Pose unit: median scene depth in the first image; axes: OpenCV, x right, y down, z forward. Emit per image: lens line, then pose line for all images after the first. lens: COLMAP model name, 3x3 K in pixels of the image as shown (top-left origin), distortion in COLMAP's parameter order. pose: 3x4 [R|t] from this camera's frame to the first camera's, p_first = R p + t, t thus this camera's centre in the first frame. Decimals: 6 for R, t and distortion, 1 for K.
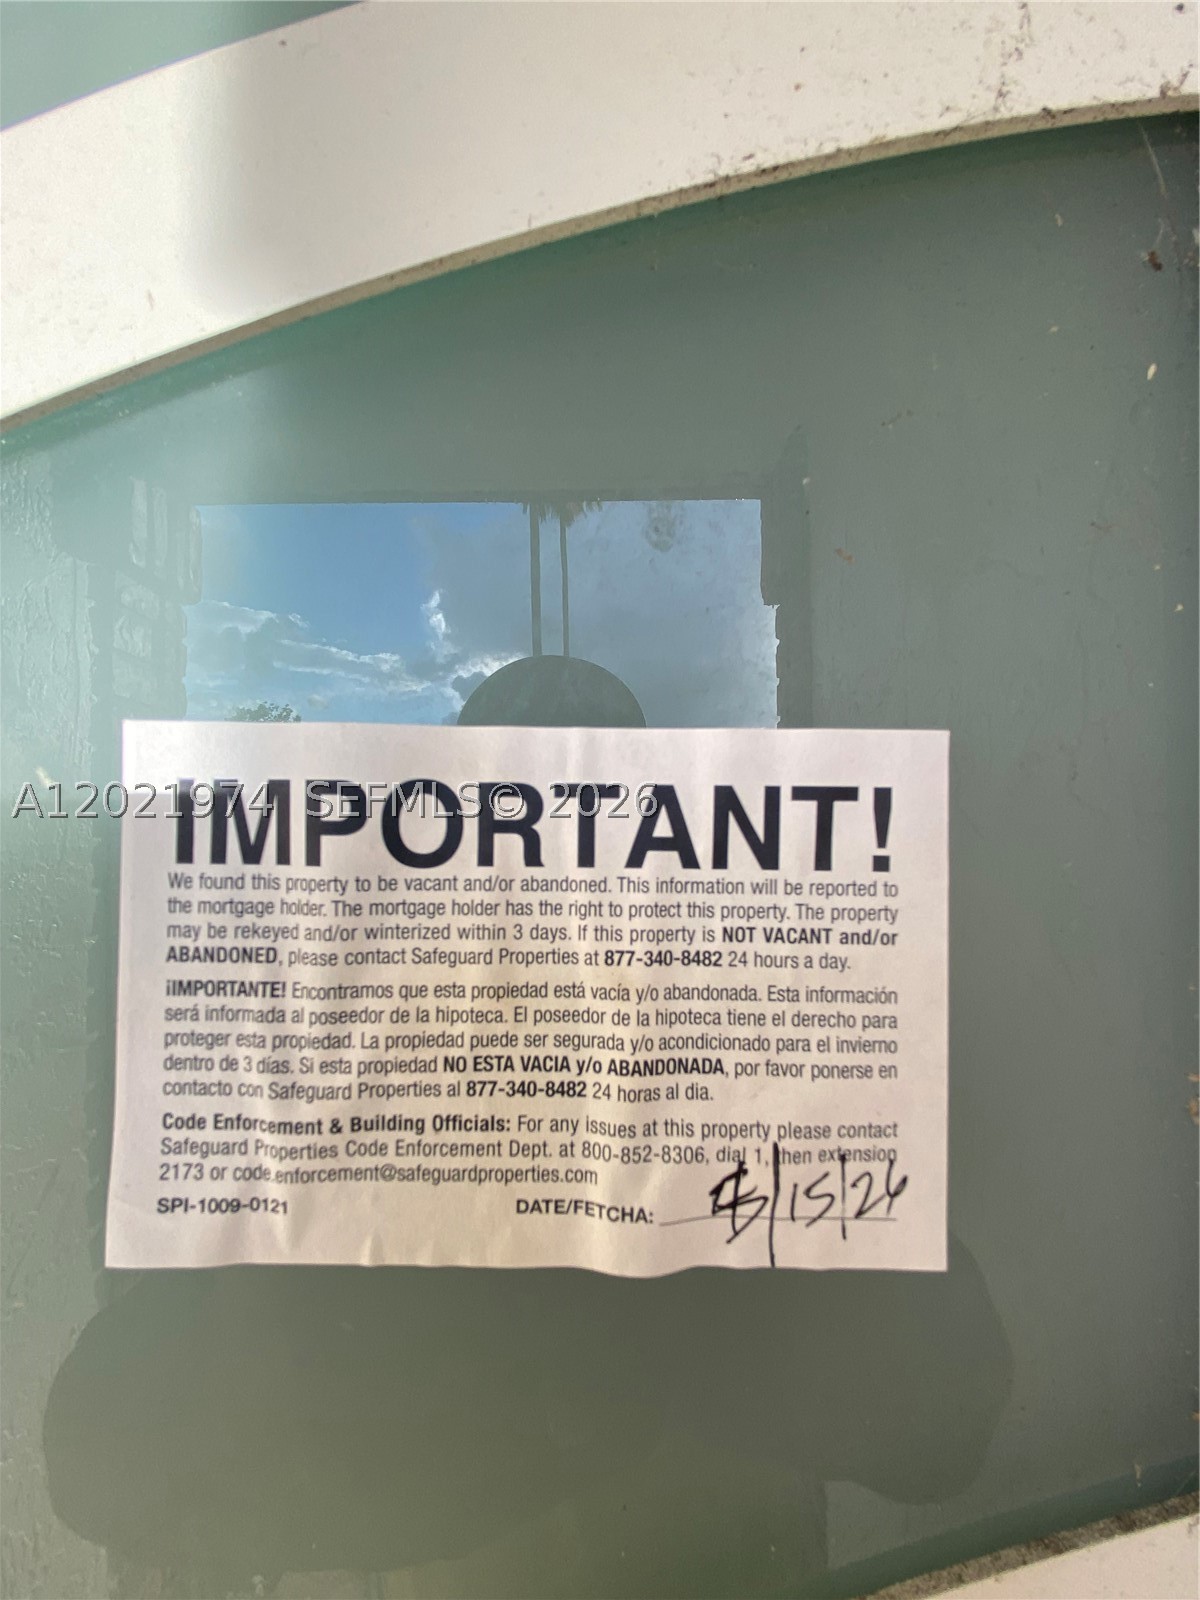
lens RADIAL K [[789.8, 0, 599.6], [0, 789.8, 796.4], [0, 0, 1]] dist [0.009498, -0.000772]
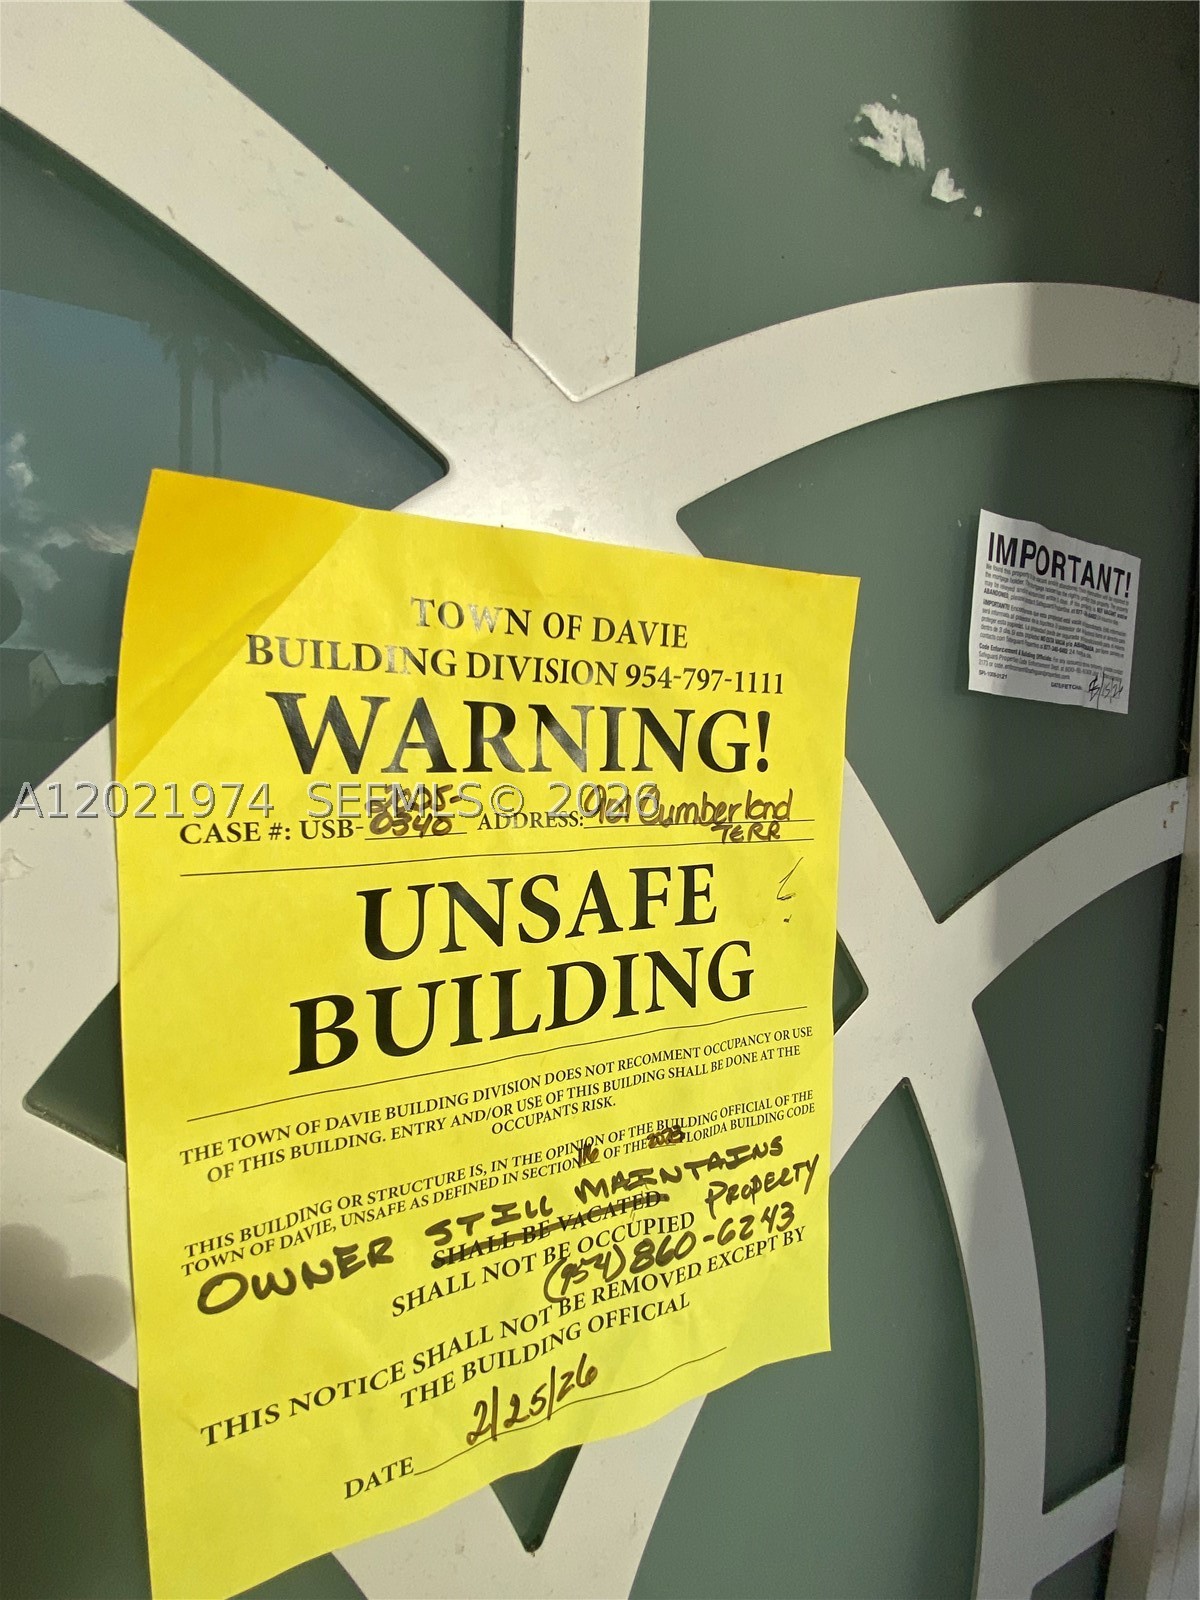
lens RADIAL K [[789.8, 0, 600.4], [0, 789.8, 801.2], [0, 0, 1]] dist [0.009498, -0.000772]
pose [[0.891773, 0.028613, 0.451578, -3.179374], [-0.070599, 0.994575, 0.076400, 0.867389], [-0.446942, -0.100012, 0.888955, -1.102440]]
